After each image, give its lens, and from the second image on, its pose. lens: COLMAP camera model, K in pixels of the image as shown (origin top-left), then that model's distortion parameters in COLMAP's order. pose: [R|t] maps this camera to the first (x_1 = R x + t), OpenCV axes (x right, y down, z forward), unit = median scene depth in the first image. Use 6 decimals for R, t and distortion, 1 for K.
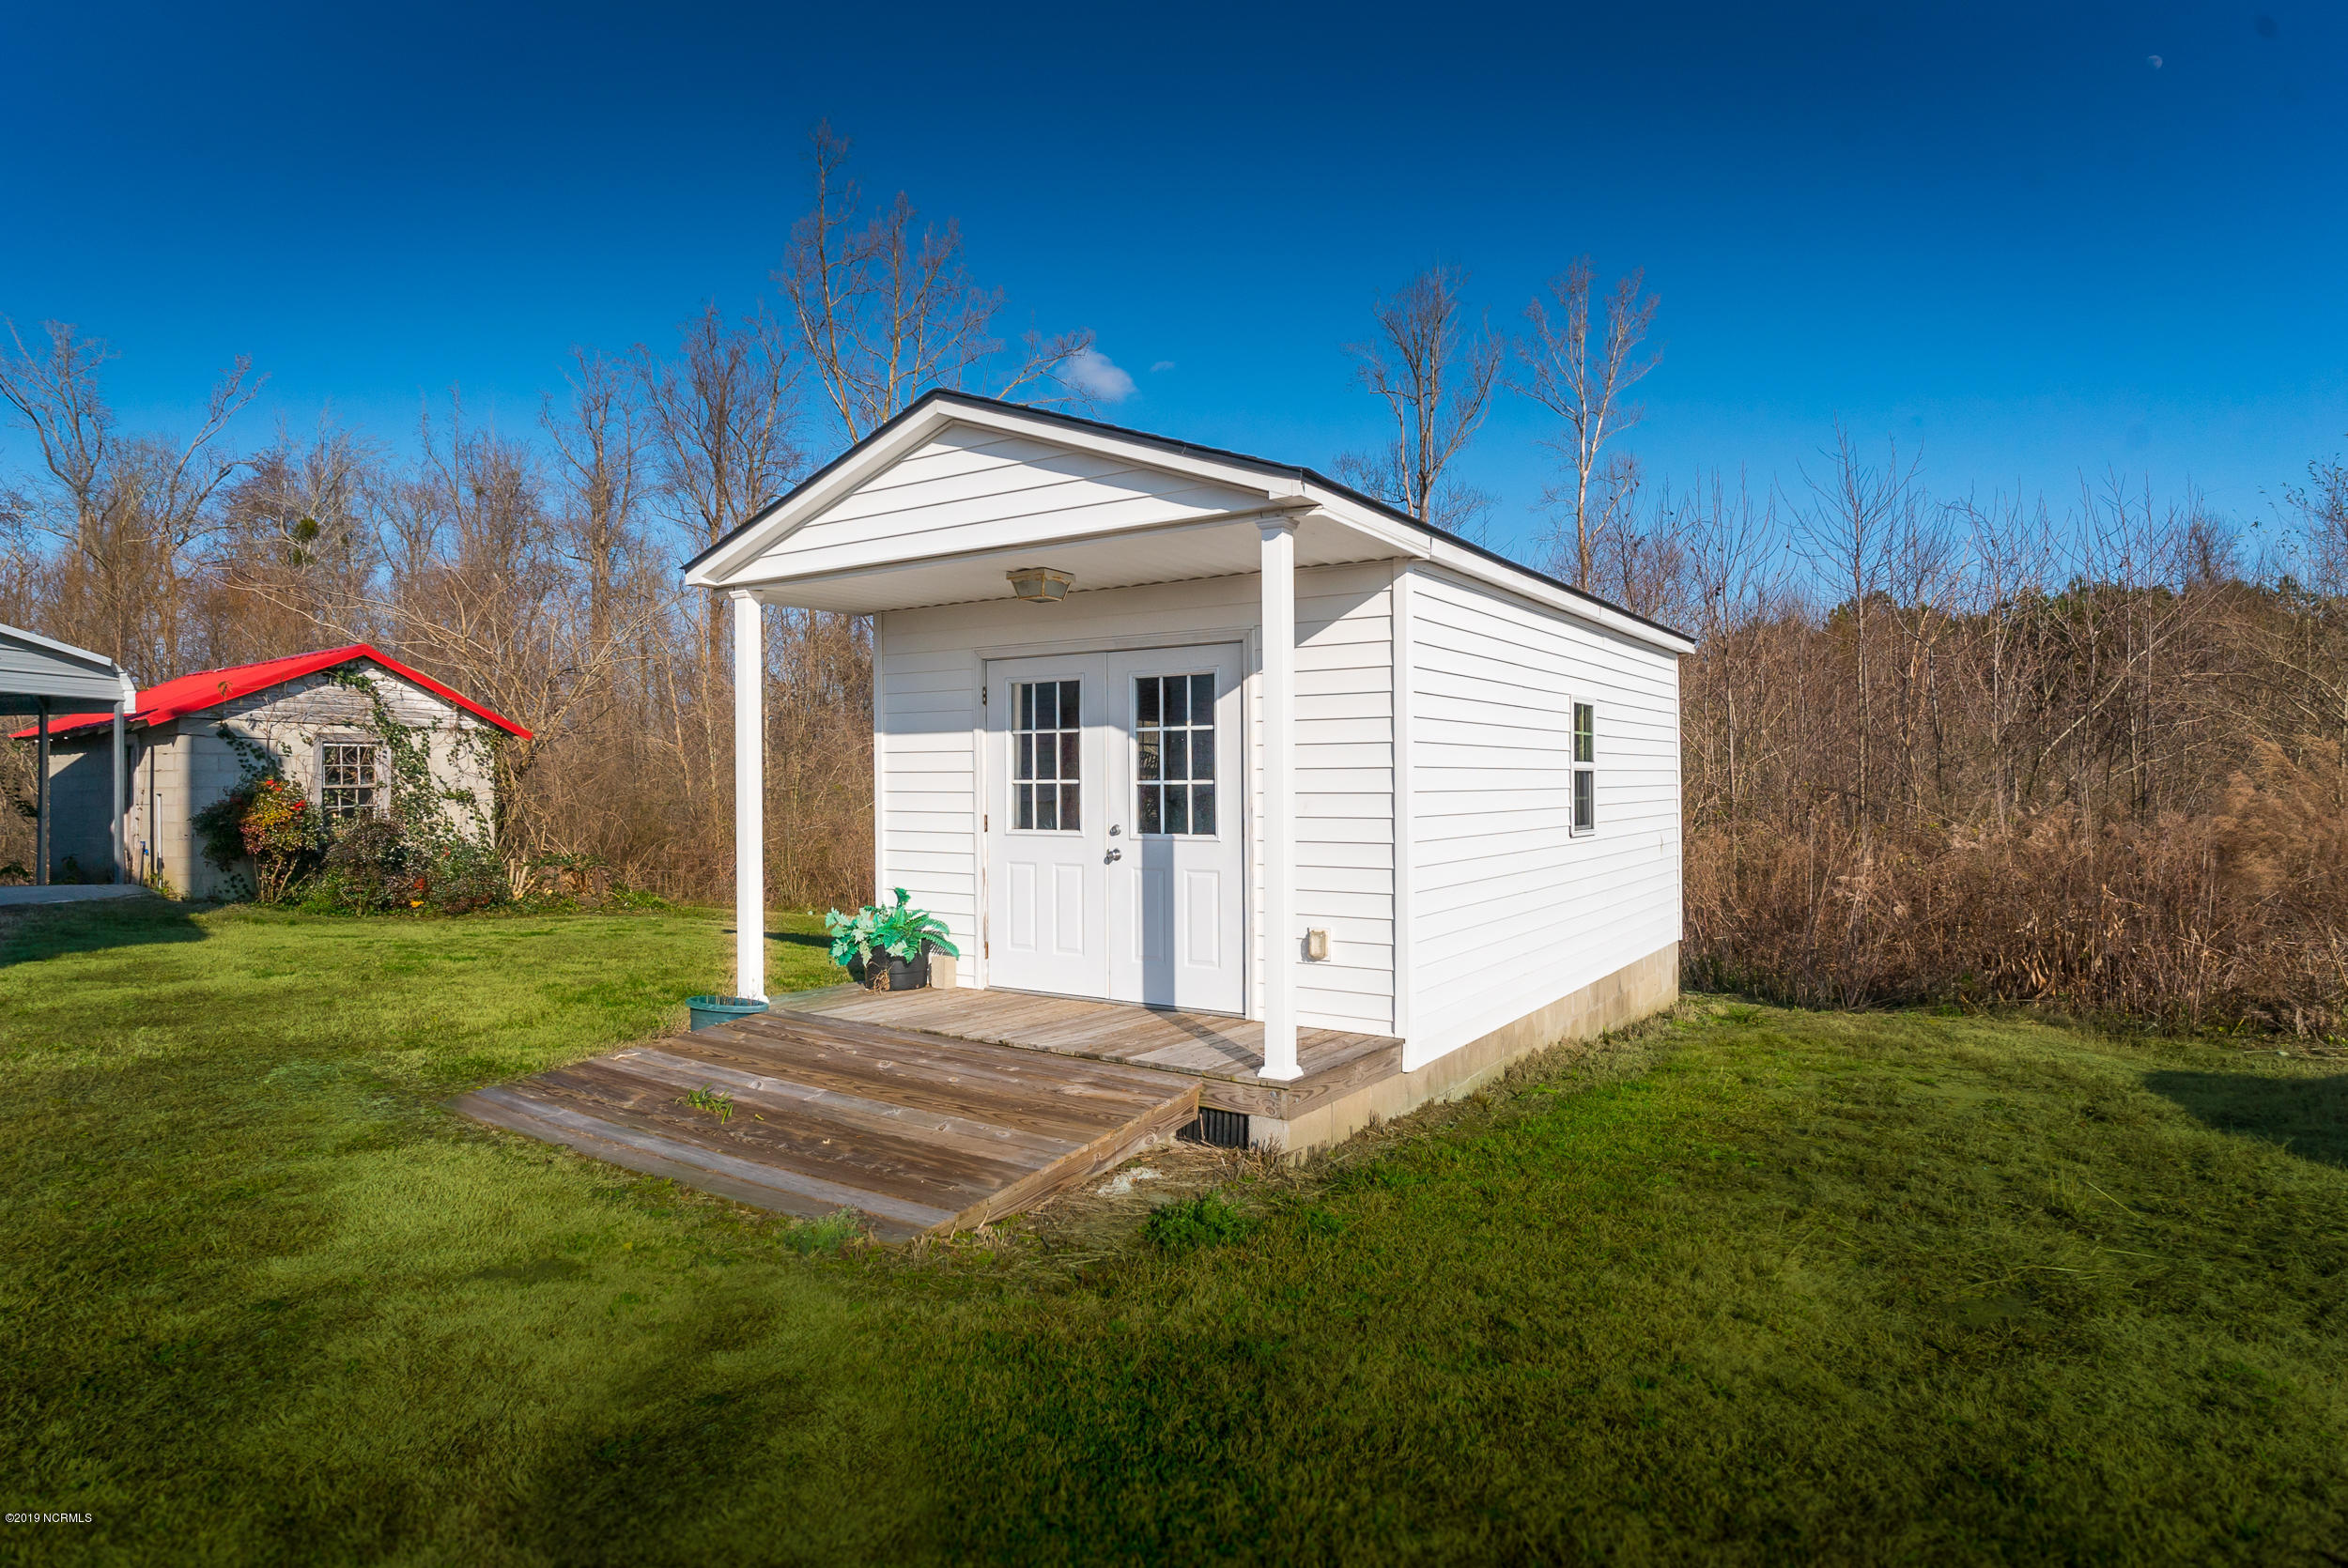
lens RADIAL K [[1273.5, 0, 1164.1], [0, 1273.5, 774.7], [0, 0, 1]] dist [-0.004561, -0.001201]
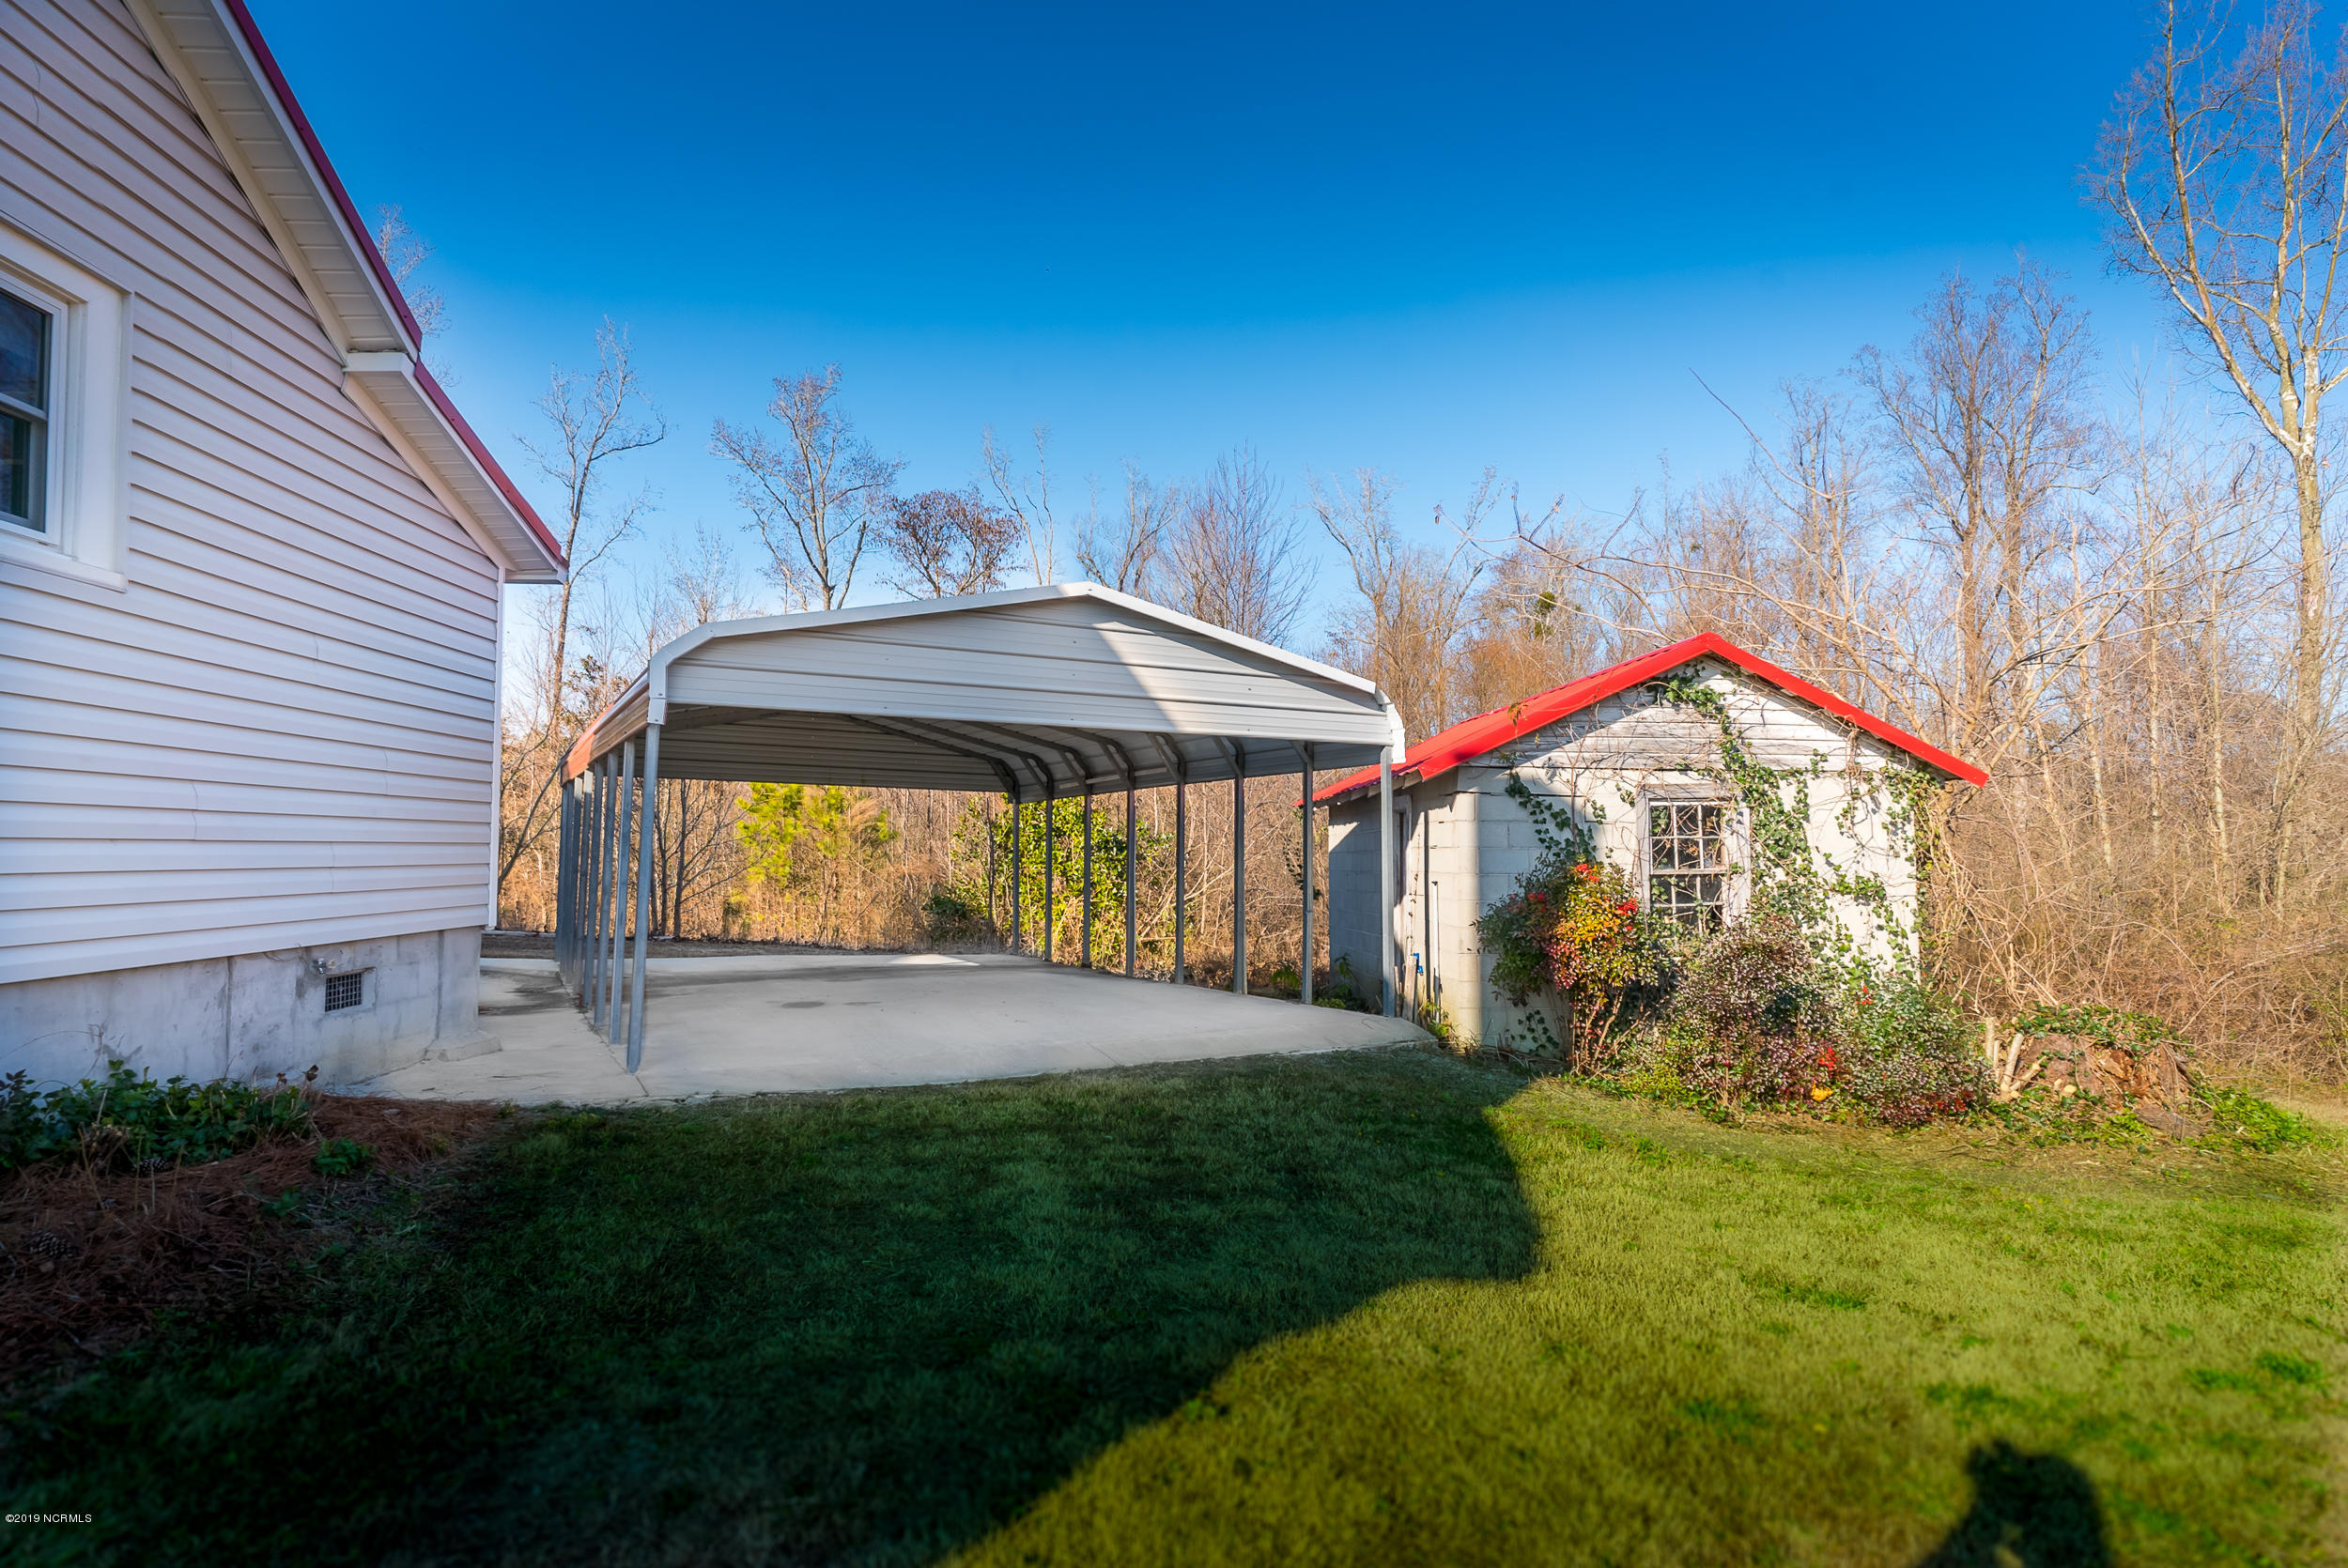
lens RADIAL K [[1315.3, 0, 1174.0], [0, 1315.3, 784.0], [0, 0, 1]] dist [-0.000231, 0.000550]
pose [[0.648529, -0.035709, -0.760352, -0.299256], [0.005540, 0.999094, -0.042196, -0.006944], [0.761170, 0.023153, 0.648139, 0.378422]]
